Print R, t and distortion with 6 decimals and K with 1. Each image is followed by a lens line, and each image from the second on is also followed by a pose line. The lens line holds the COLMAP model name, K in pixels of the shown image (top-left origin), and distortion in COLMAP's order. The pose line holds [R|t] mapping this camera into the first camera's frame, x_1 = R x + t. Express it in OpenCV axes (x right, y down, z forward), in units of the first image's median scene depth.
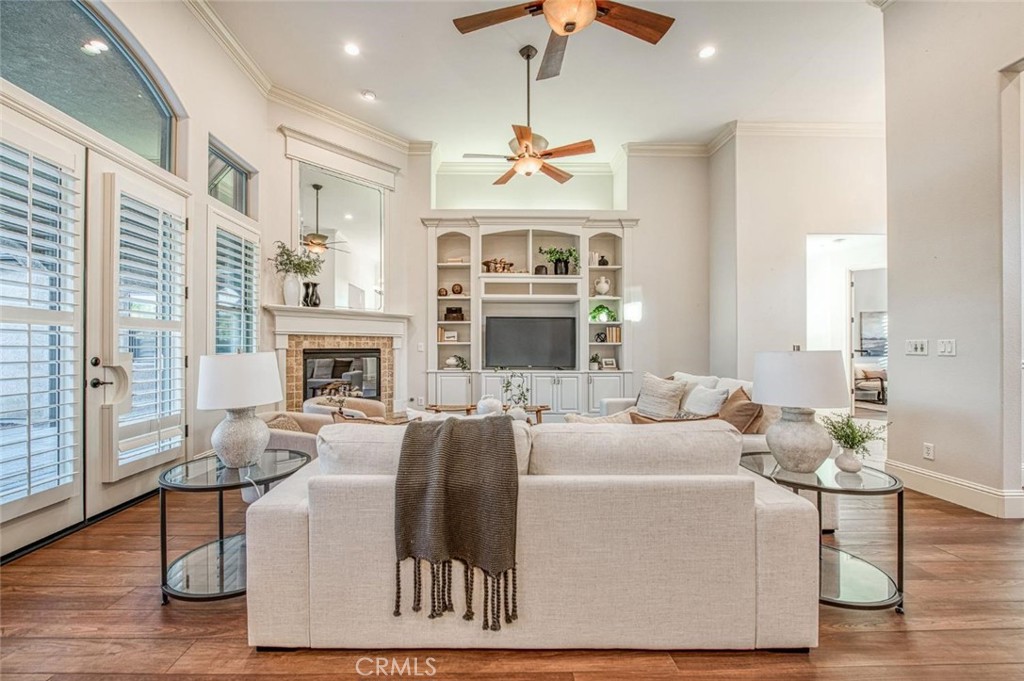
lens RADIAL K [[377.3, 0, 510.2], [0, 377.3, 348.2], [0, 0, 1]] dist [0.000676, 0.000007]
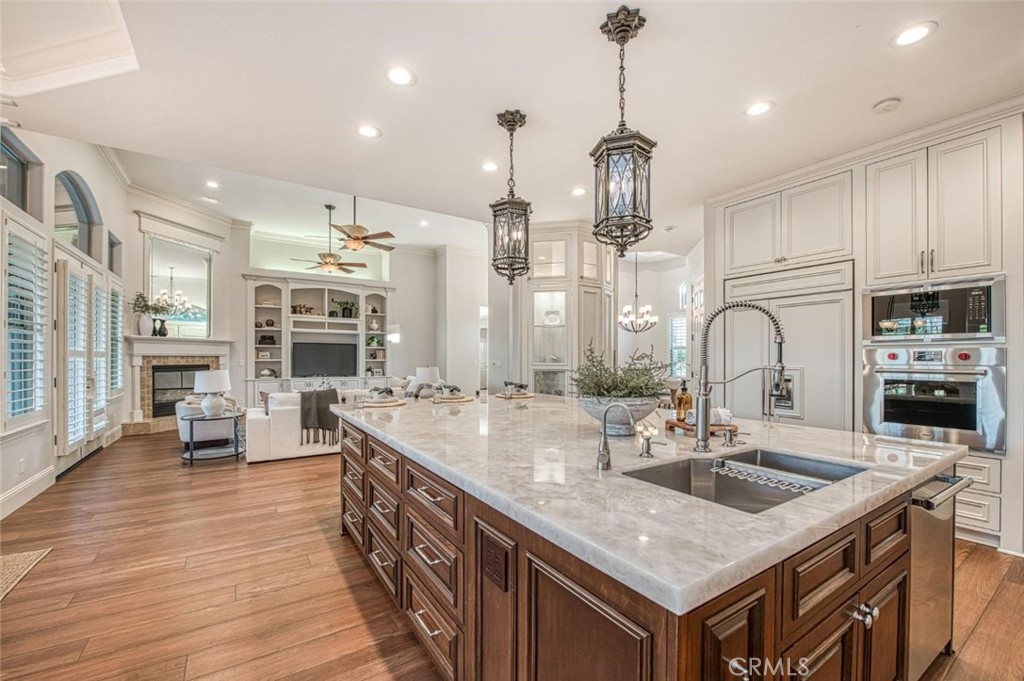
lens RADIAL K [[402.2, 0, 525.3], [0, 402.2, 355.9], [0, 0, 1]] dist [-0.001523, -0.000400]
pose [[0.841899, 0.003300, 0.539625, -0.152395], [-0.003171, 0.999994, -0.001167, -0.031614], [-0.539626, -0.000729, 0.841904, -0.868067]]
